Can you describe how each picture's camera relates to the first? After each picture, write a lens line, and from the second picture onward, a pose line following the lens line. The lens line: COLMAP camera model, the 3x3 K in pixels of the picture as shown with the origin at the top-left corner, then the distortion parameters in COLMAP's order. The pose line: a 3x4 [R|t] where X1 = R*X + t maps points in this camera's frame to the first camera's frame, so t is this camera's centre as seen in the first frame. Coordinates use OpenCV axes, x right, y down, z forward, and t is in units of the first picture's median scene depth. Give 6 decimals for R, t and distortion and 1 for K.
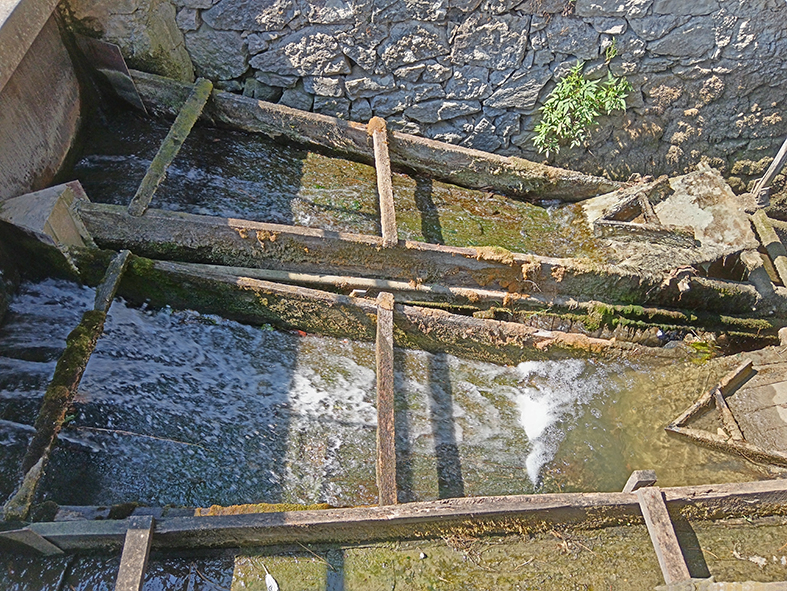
lens RADIAL K [[657.8, 0, 393.7], [0, 657.8, 259.7], [0, 0, 1]] dist [0.015737, -0.006229]
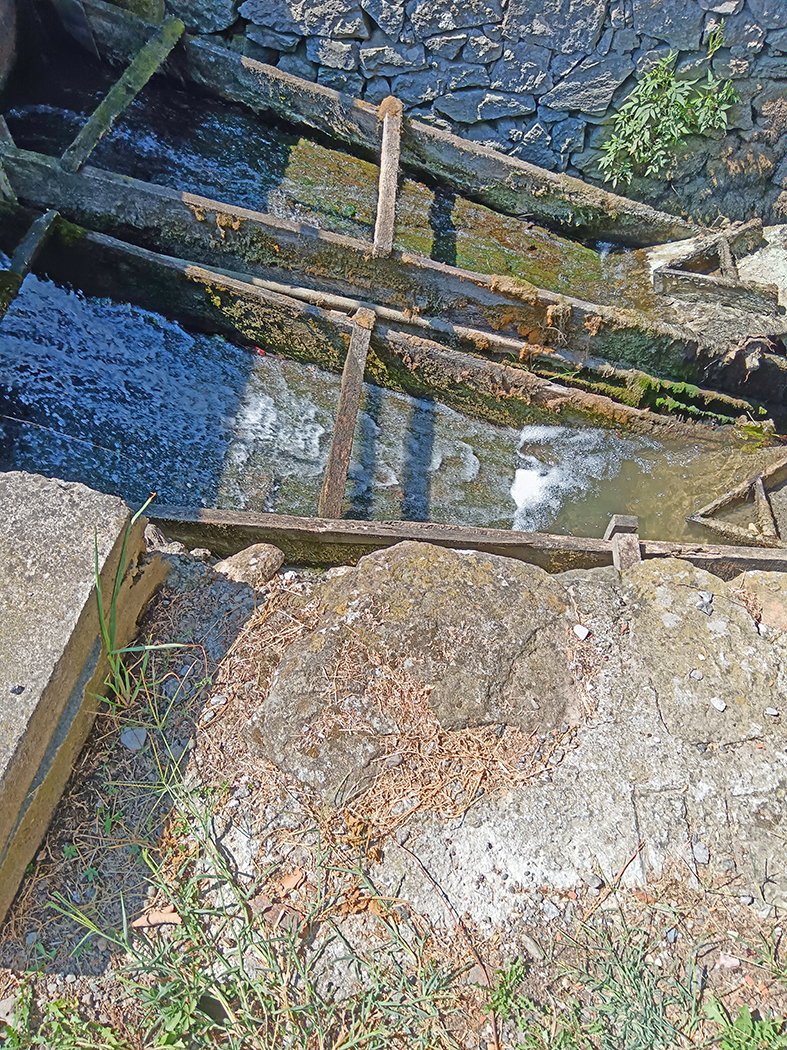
lens RADIAL K [[891.5, 0, 393.5], [0, 891.5, 525.0], [0, 0, 1]] dist [-0.002058, 0.020825]
pose [[0.990587, 0.129756, -0.043609, 0.085742], [-0.122805, 0.983114, 0.135669, 0.132488], [0.060476, -0.129036, 0.989794, -0.091281]]
